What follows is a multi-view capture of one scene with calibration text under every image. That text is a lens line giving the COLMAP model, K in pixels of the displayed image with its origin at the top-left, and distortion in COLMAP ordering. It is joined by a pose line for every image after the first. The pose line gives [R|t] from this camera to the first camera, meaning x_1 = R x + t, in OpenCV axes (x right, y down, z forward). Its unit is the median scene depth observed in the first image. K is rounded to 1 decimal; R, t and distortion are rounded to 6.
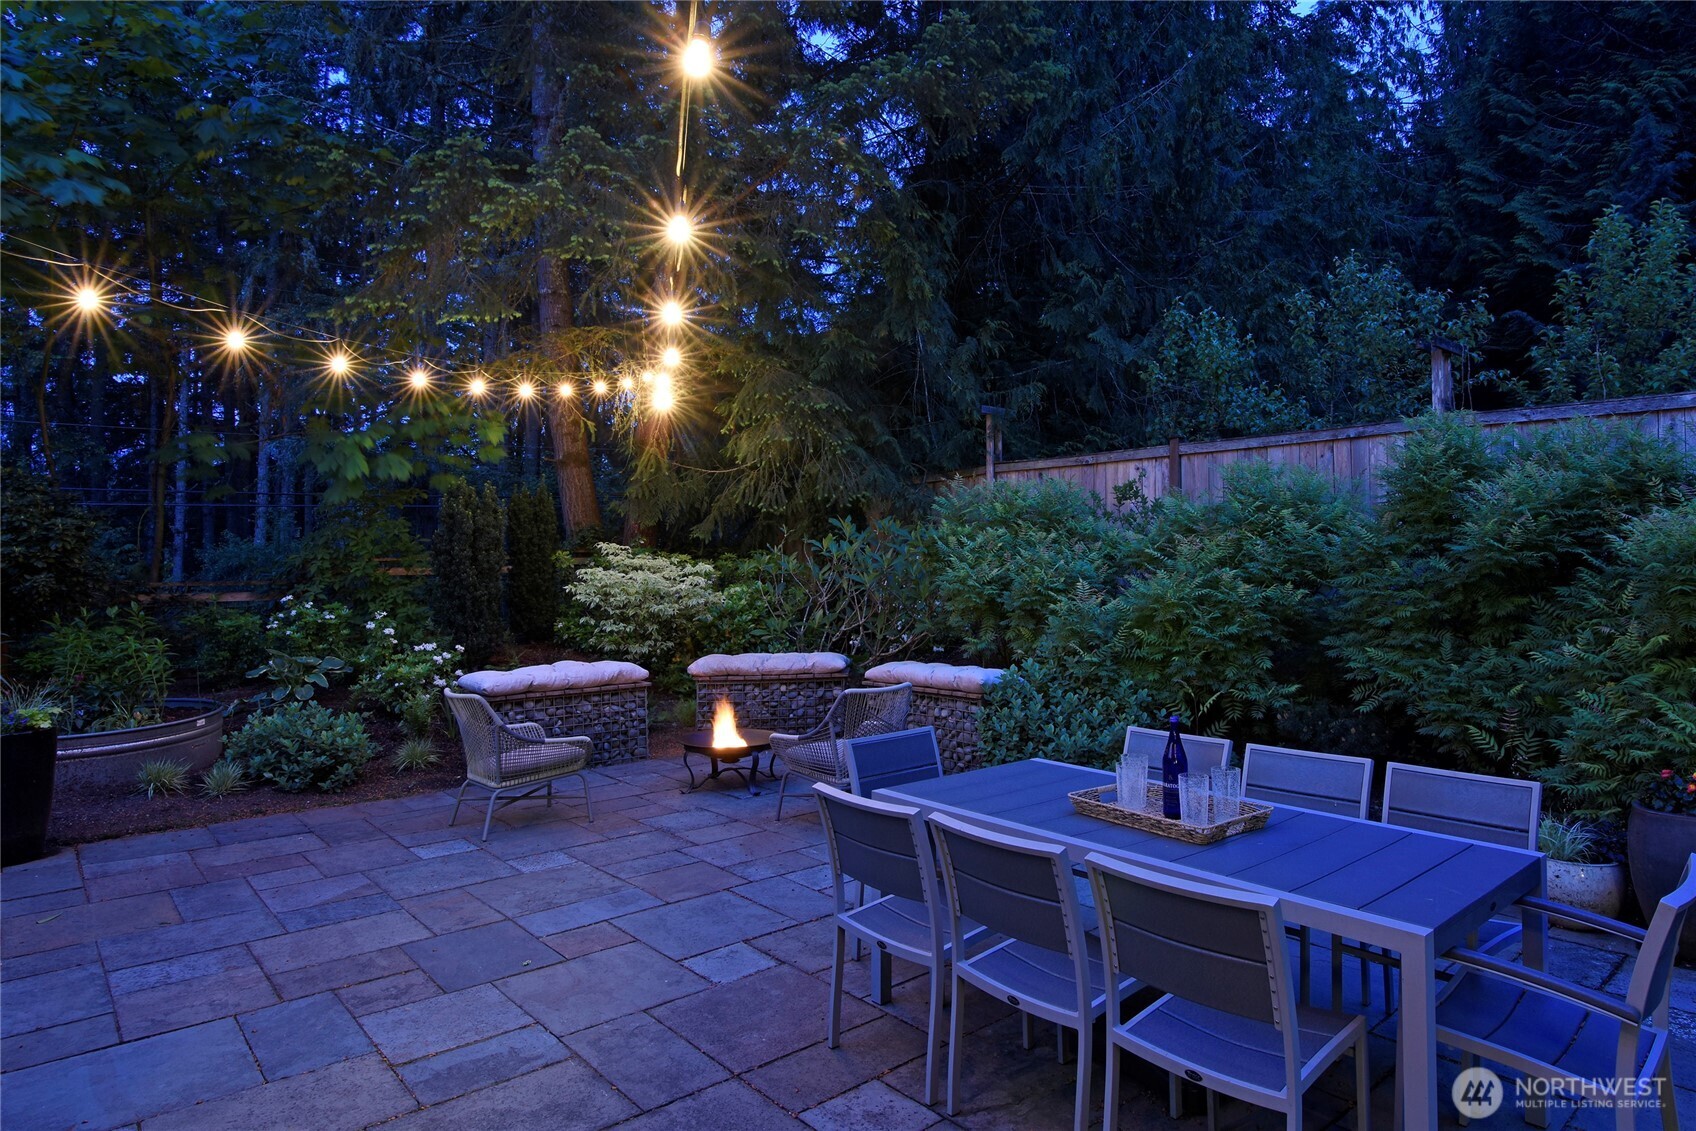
lens RADIAL K [[905.7, 0, 849.4], [0, 905.7, 523.0], [0, 0, 1]] dist [-0.005842, -0.001132]
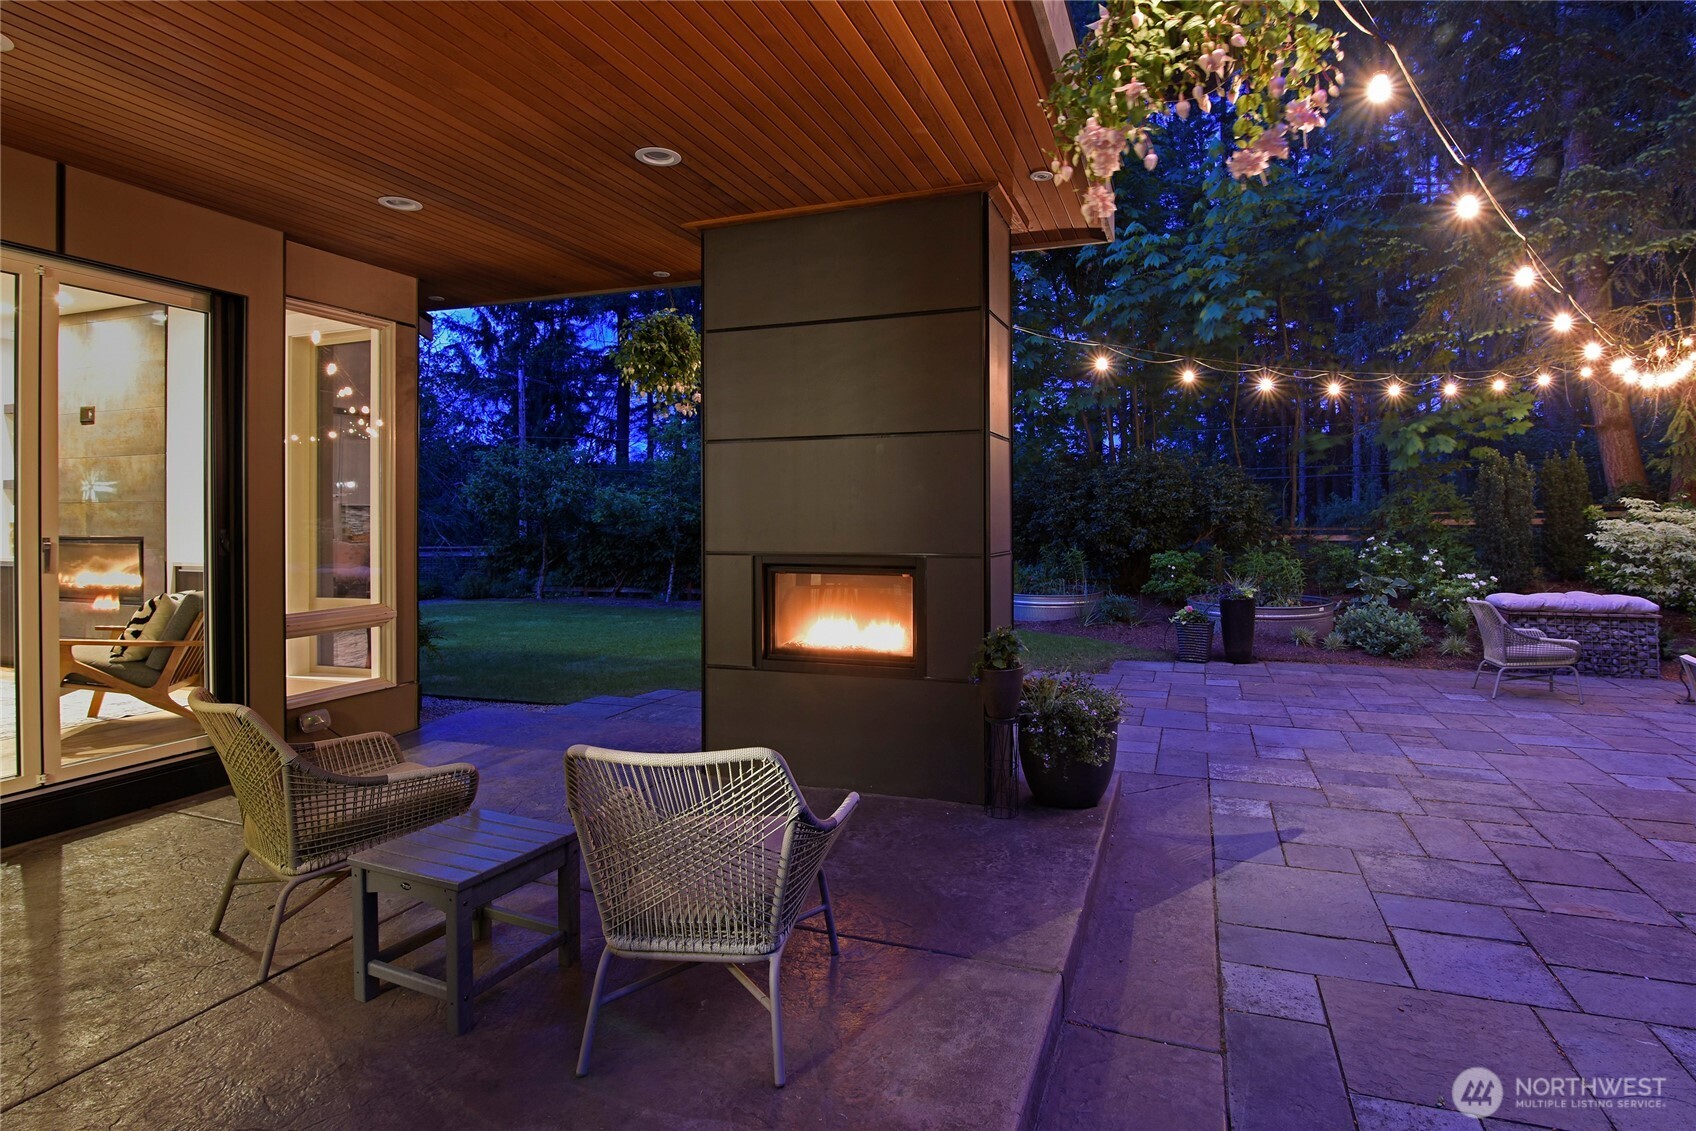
lens RADIAL K [[946.7, 0, 846.7], [0, 946.7, 518.5], [0, 0, 1]] dist [-0.028543, 0.000403]
pose [[0.469429, 0.001102, -0.882970, 0.361852], [0.036474, 0.999121, 0.020638, -0.015440], [0.882217, -0.041893, 0.468976, -0.522447]]
